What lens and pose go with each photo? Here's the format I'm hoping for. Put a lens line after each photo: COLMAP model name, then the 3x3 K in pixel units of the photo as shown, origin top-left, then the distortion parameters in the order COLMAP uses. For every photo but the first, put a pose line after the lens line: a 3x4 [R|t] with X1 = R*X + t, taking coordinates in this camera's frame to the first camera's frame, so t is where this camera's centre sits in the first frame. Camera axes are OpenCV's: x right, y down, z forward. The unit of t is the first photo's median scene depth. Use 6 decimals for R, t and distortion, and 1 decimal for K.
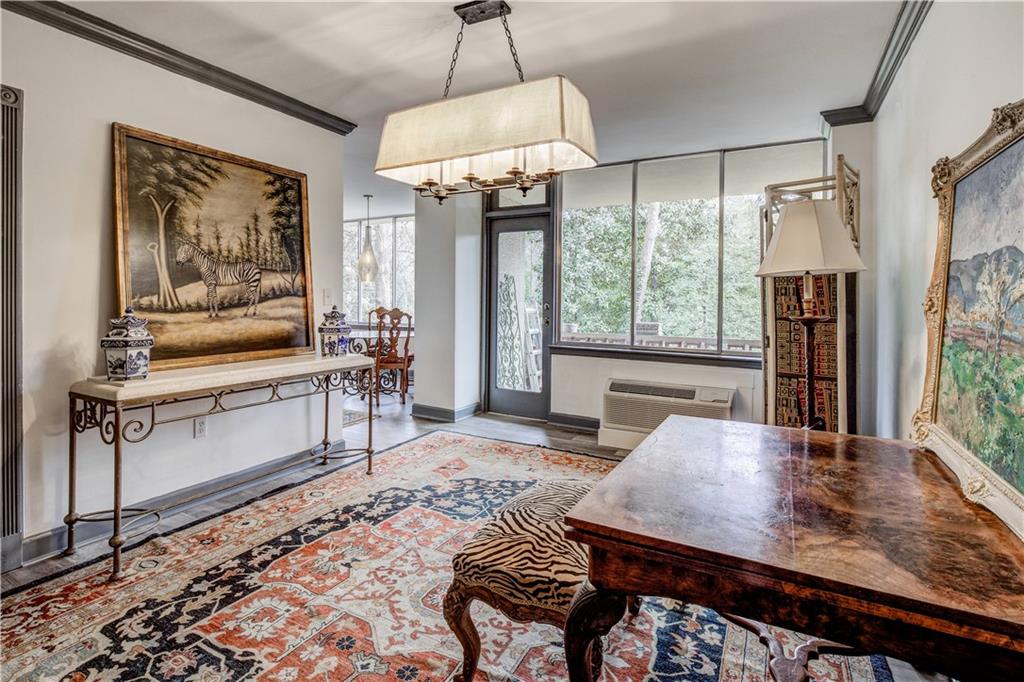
lens RADIAL K [[503.8, 0, 510.9], [0, 503.8, 307.5], [0, 0, 1]] dist [-0.001663, -0.001558]
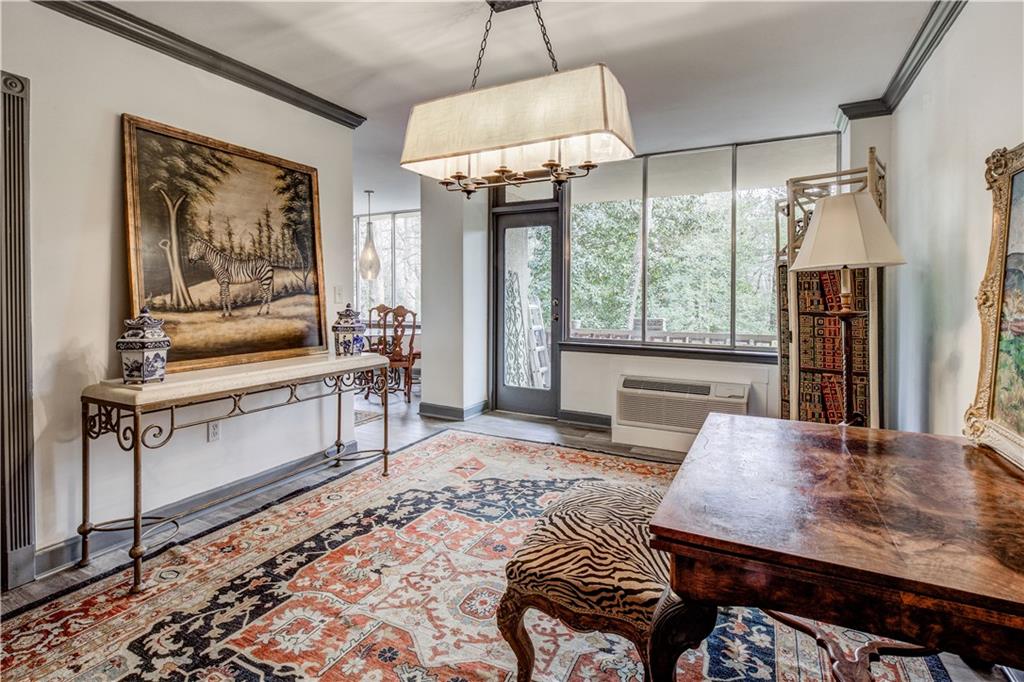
lens RADIAL K [[503.8, 0, 510.9], [0, 503.8, 307.5], [0, 0, 1]] dist [-0.001663, -0.001558]
pose [[0.999721, -0.007673, 0.022344, -0.068769], [0.007508, 0.999944, 0.007479, -0.001443], [-0.022400, -0.007309, 0.999722, 0.023509]]
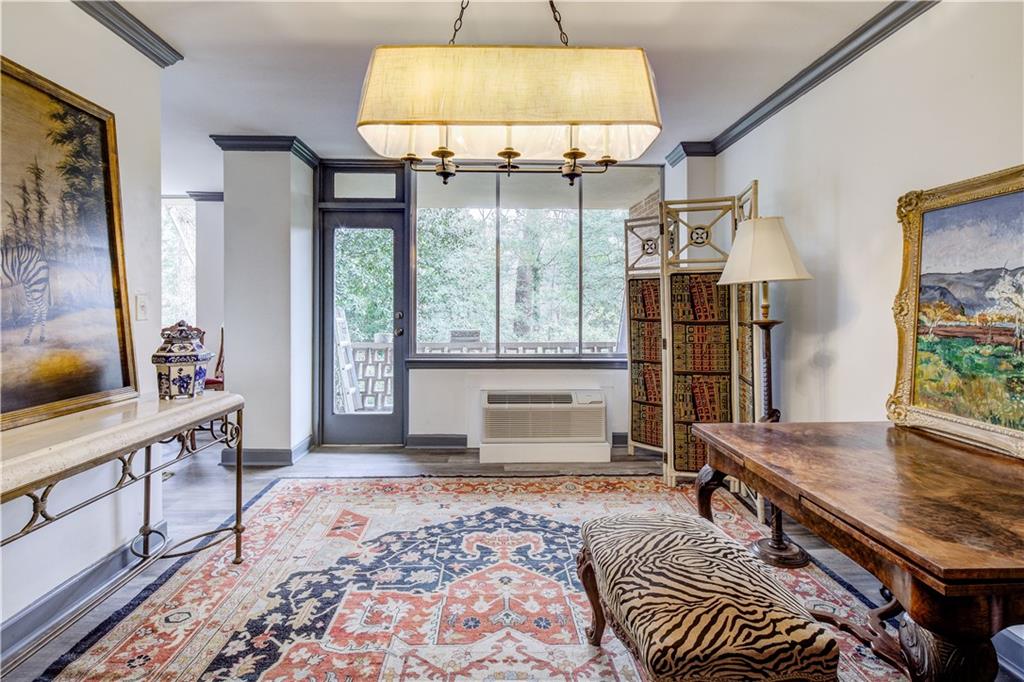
lens RADIAL K [[503.8, 0, 510.9], [0, 503.8, 307.5], [0, 0, 1]] dist [-0.001663, -0.001558]
pose [[0.861761, -0.011749, 0.507178, -0.369182], [0.017326, 0.999830, -0.006277, -0.010683], [-0.507018, 0.014196, 0.861818, 0.253613]]
